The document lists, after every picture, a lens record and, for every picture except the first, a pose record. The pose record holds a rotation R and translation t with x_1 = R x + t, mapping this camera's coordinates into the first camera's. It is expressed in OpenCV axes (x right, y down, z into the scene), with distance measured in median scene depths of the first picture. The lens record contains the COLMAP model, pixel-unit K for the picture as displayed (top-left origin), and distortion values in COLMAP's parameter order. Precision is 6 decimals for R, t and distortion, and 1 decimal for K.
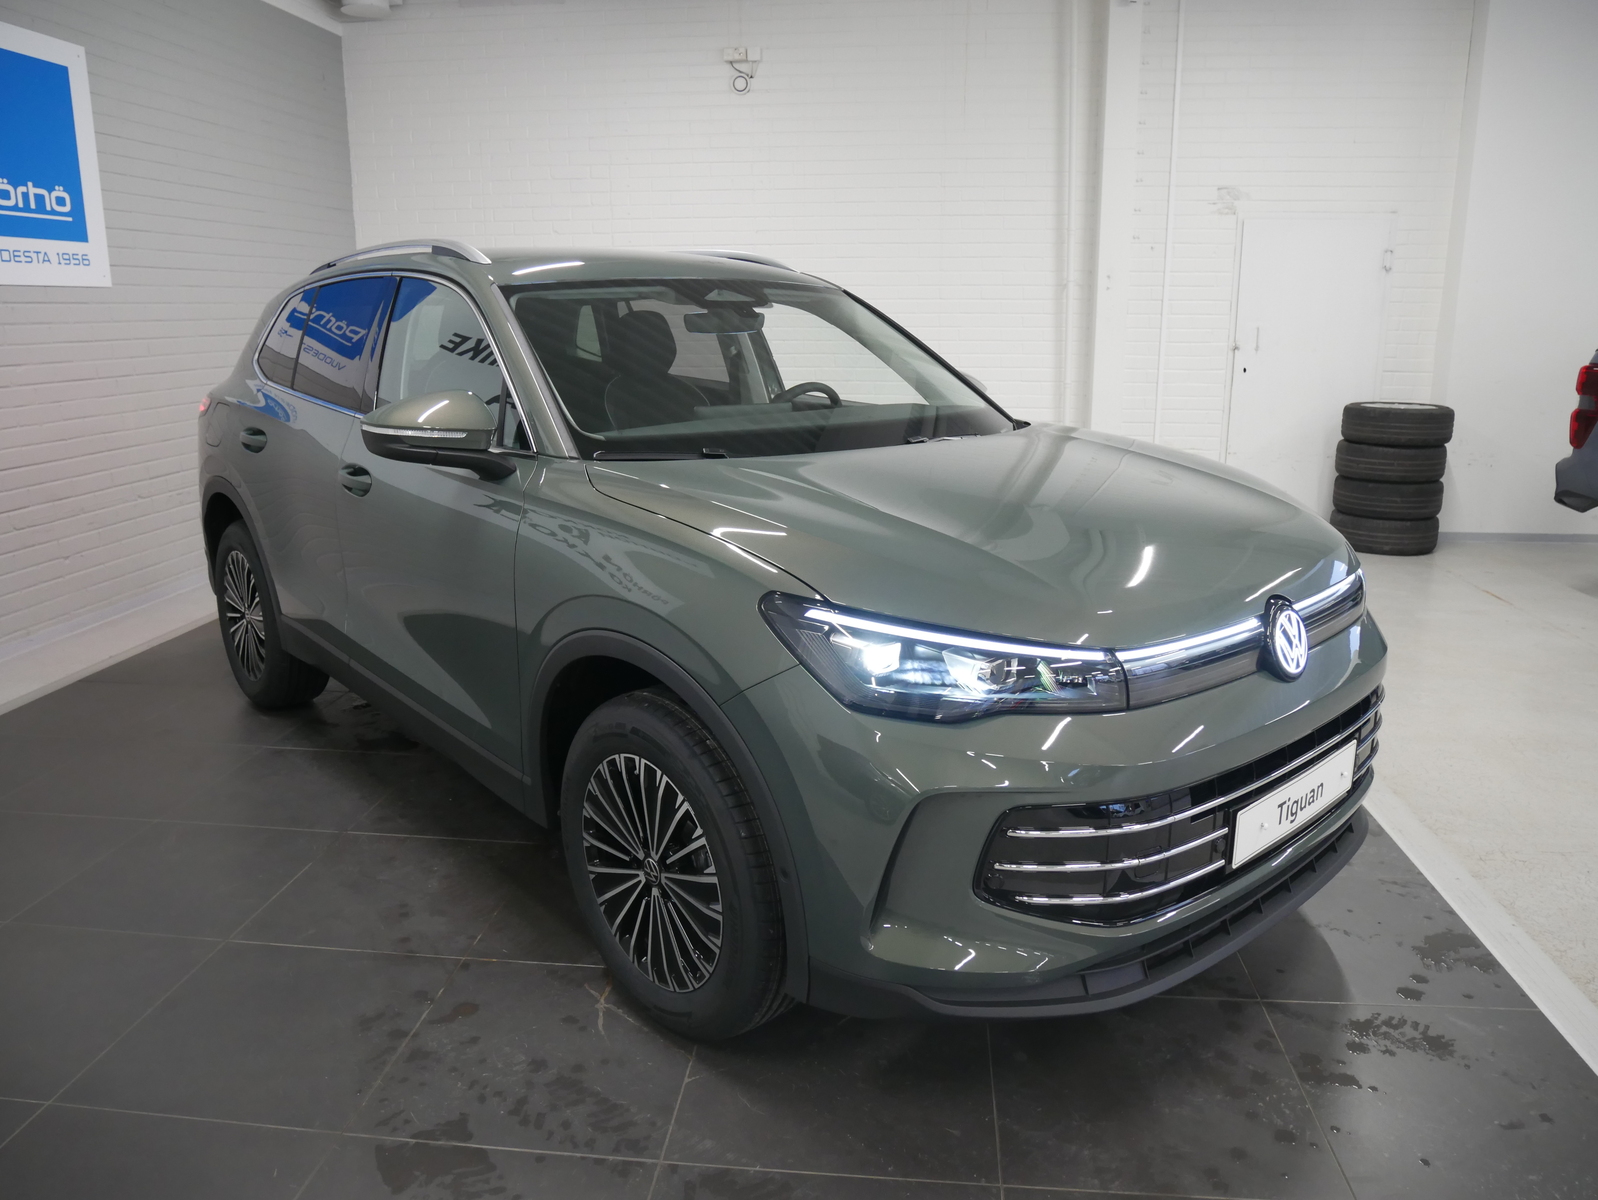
lens RADIAL K [[1149.3, 0, 799.0], [0, 1149.3, 600.0], [0, 0, 1]] dist [-0.078275, 0.033172]
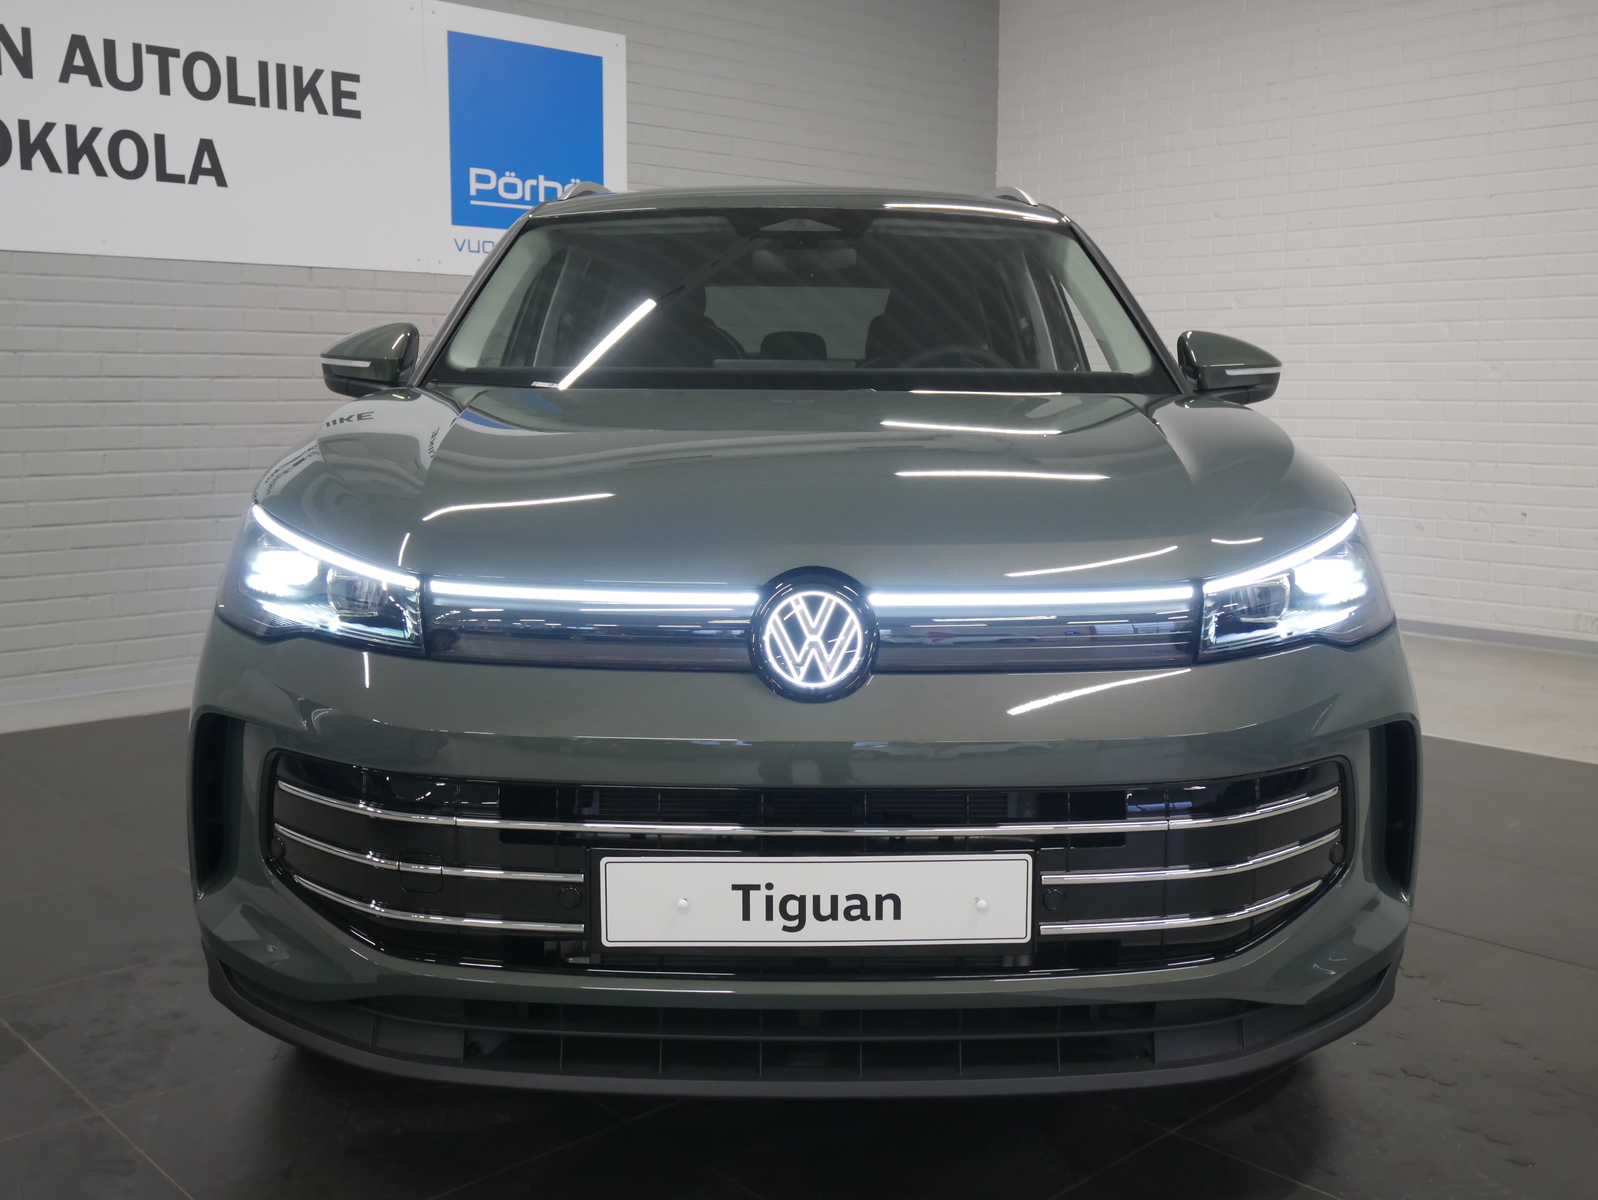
lens RADIAL K [[1602.8, 0, 799.0], [0, 1602.8, 600.0], [0, 0, 1]] dist [-0.003700, -0.000629]
pose [[0.743210, 0.093649, -0.662472, 0.456213], [-0.169805, 0.984137, -0.051380, 0.028077], [0.647152, 0.150677, 0.747323, 0.143976]]
